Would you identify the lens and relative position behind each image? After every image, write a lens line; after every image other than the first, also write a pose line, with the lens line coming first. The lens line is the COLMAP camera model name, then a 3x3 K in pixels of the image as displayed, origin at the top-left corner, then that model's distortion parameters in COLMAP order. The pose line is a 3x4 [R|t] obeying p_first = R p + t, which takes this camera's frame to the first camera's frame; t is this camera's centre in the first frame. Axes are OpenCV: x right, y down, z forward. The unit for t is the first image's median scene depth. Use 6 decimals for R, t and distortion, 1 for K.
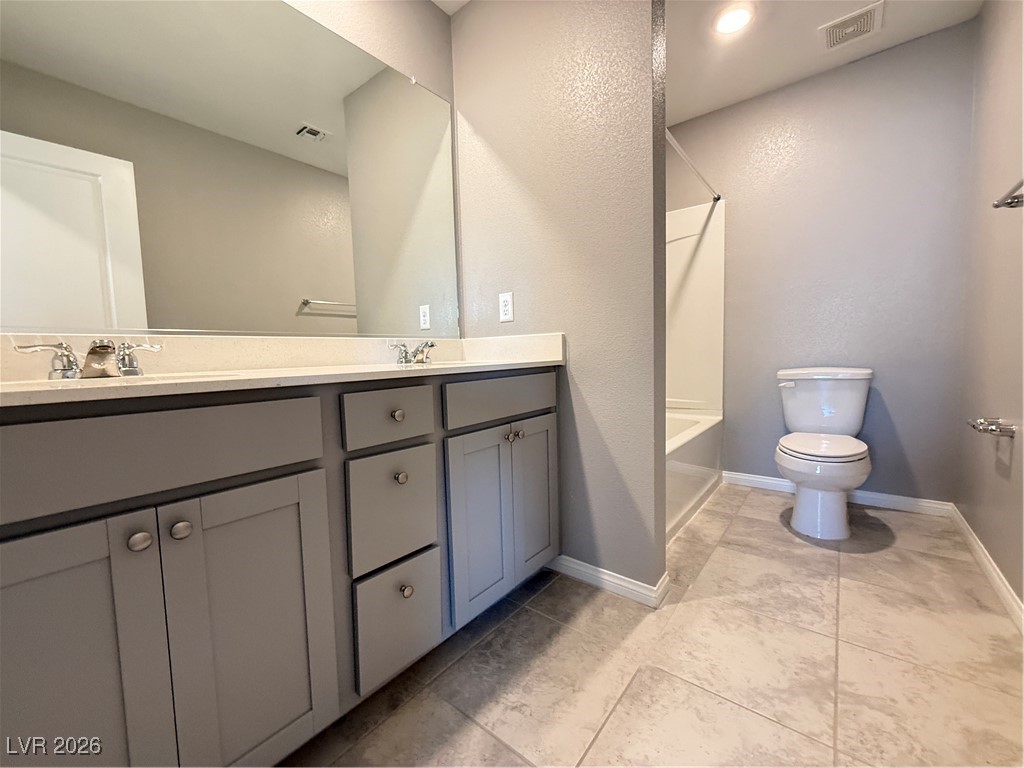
lens RADIAL K [[409.0, 0, 508.7], [0, 409.0, 381.2], [0, 0, 1]] dist [-0.000685, 0.000069]
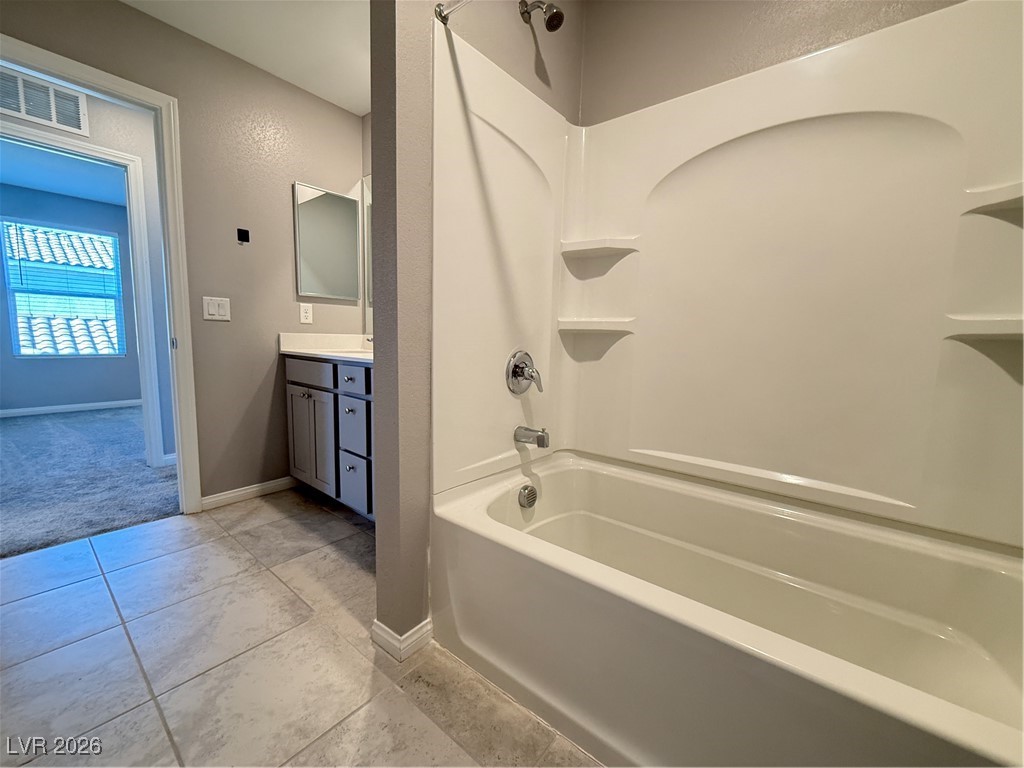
lens RADIAL K [[409.0, 0, 514.9], [0, 409.0, 381.7], [0, 0, 1]] dist [-0.000685, 0.000069]
pose [[0.003379, 0.134051, -0.990969, 1.567492], [-0.094193, 0.986611, 0.133140, -0.223225], [0.995548, 0.092892, 0.015960, 1.636534]]
